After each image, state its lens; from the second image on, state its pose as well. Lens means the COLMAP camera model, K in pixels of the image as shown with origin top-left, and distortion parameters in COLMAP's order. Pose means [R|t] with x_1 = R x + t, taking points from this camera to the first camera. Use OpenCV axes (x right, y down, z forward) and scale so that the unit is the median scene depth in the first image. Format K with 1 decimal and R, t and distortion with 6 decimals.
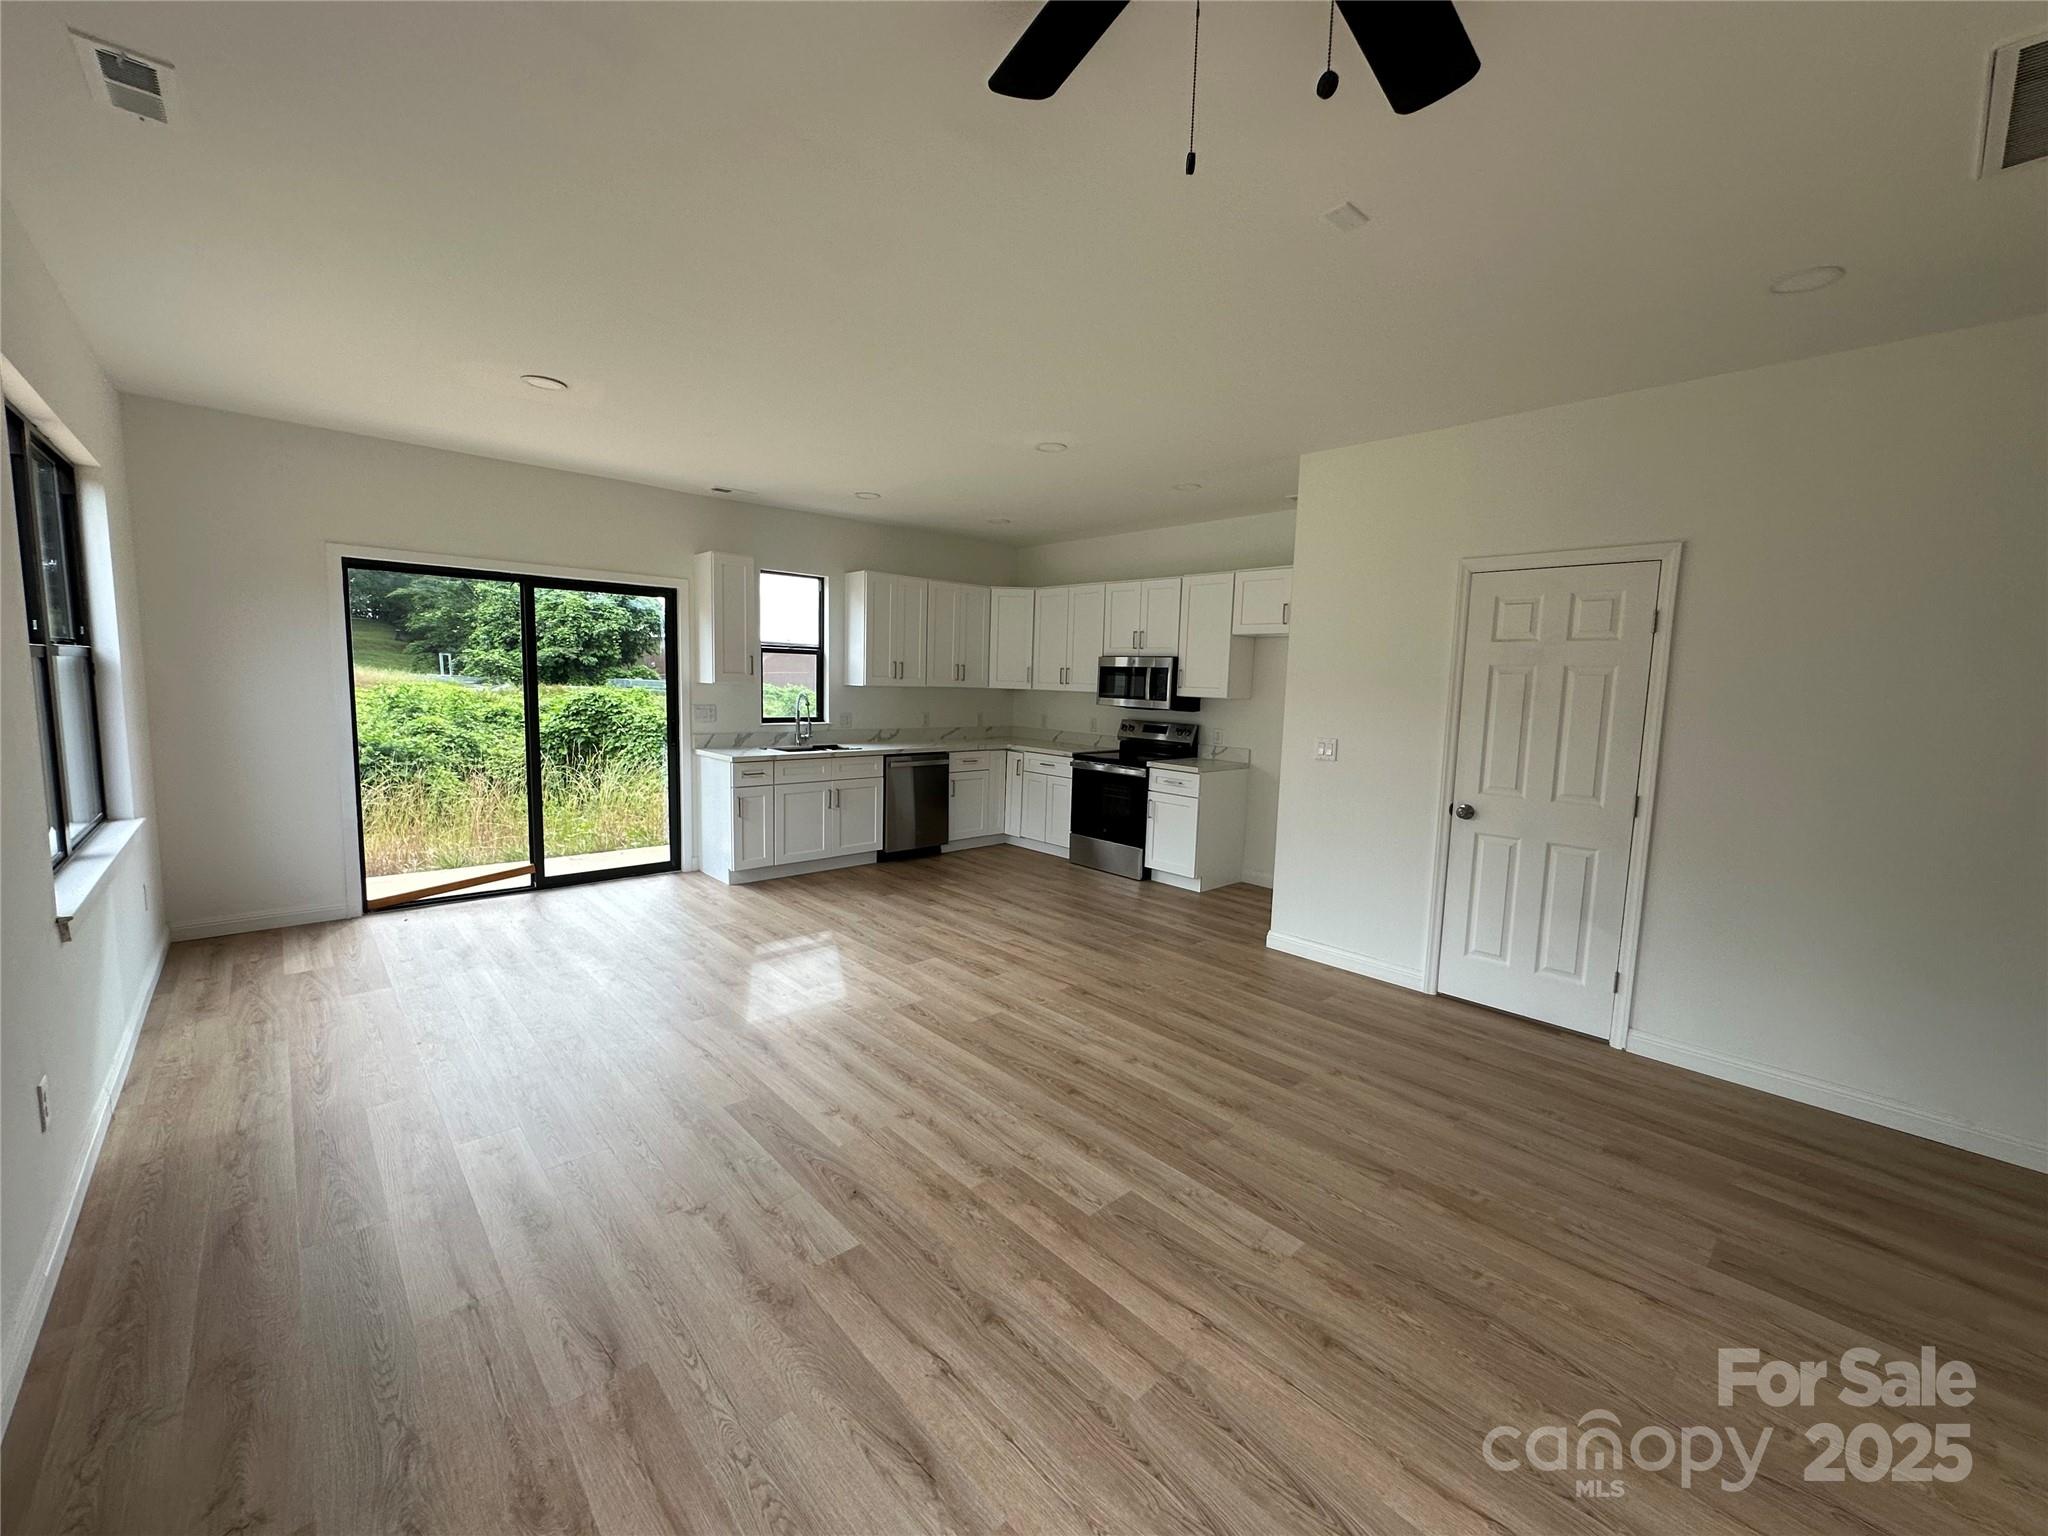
lens RADIAL K [[814.8, 0, 1024.0], [0, 814.8, 768.0], [0, 0, 1]] dist [0.001192, 0.000010]
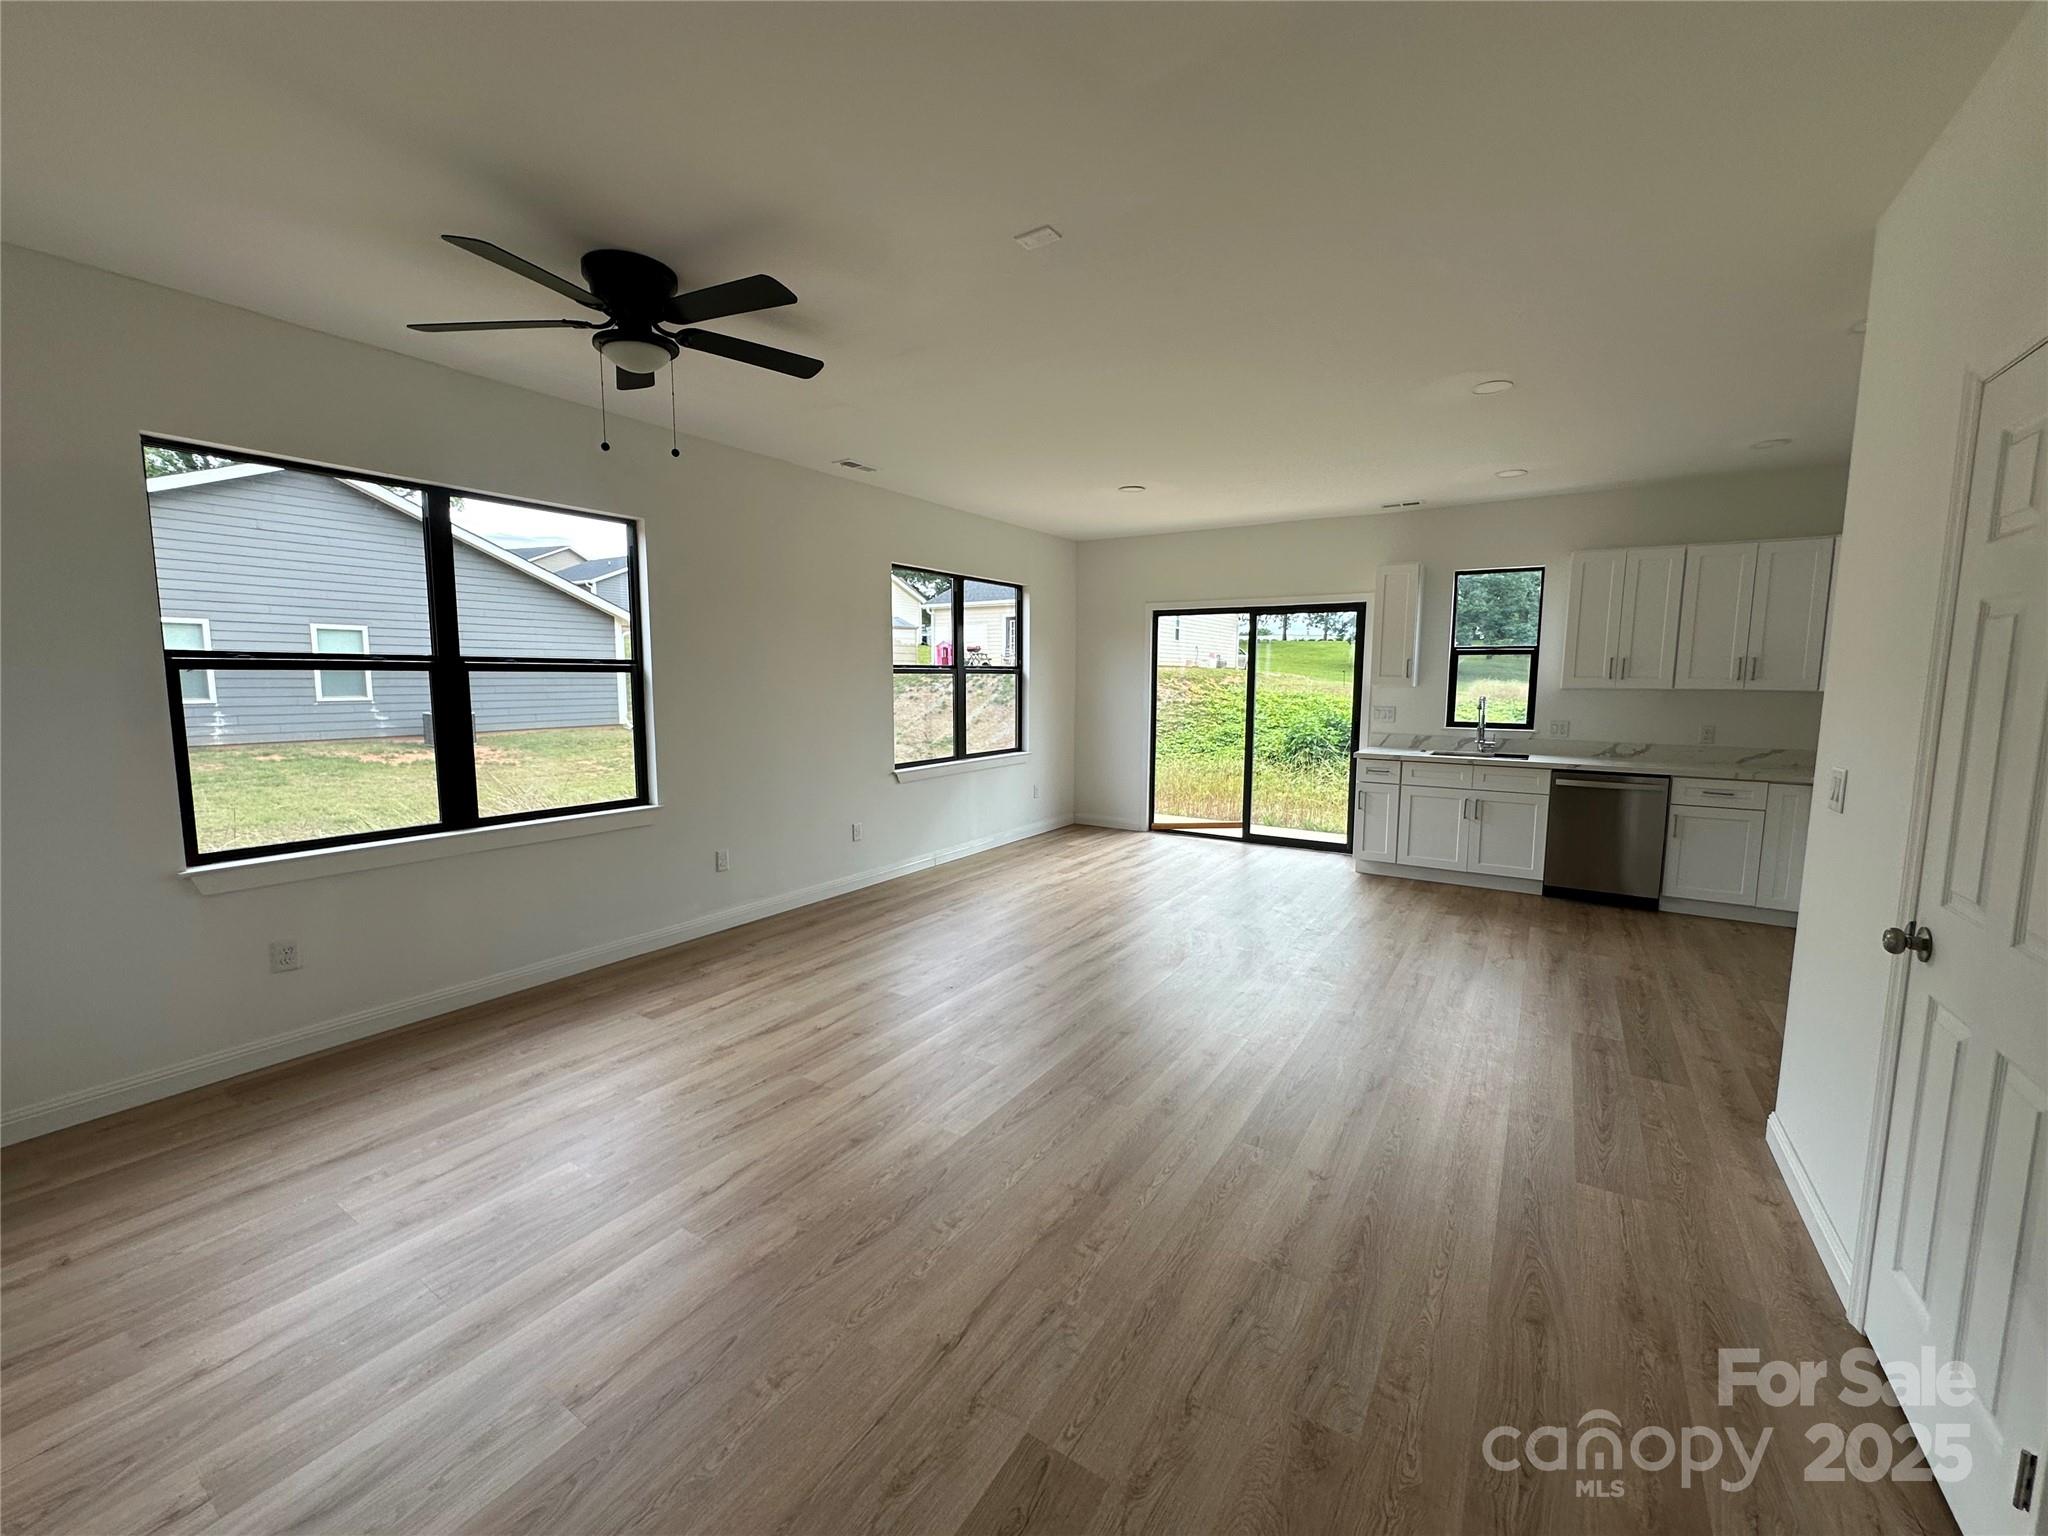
lens RADIAL K [[814.8, 0, 1024.0], [0, 814.8, 768.0], [0, 0, 1]] dist [0.001192, 0.000010]
pose [[0.248245, 0.082924, -0.965142, 0.574500], [-0.105788, 0.992691, 0.058081, -0.009521], [0.962904, 0.087682, 0.255203, 0.290443]]
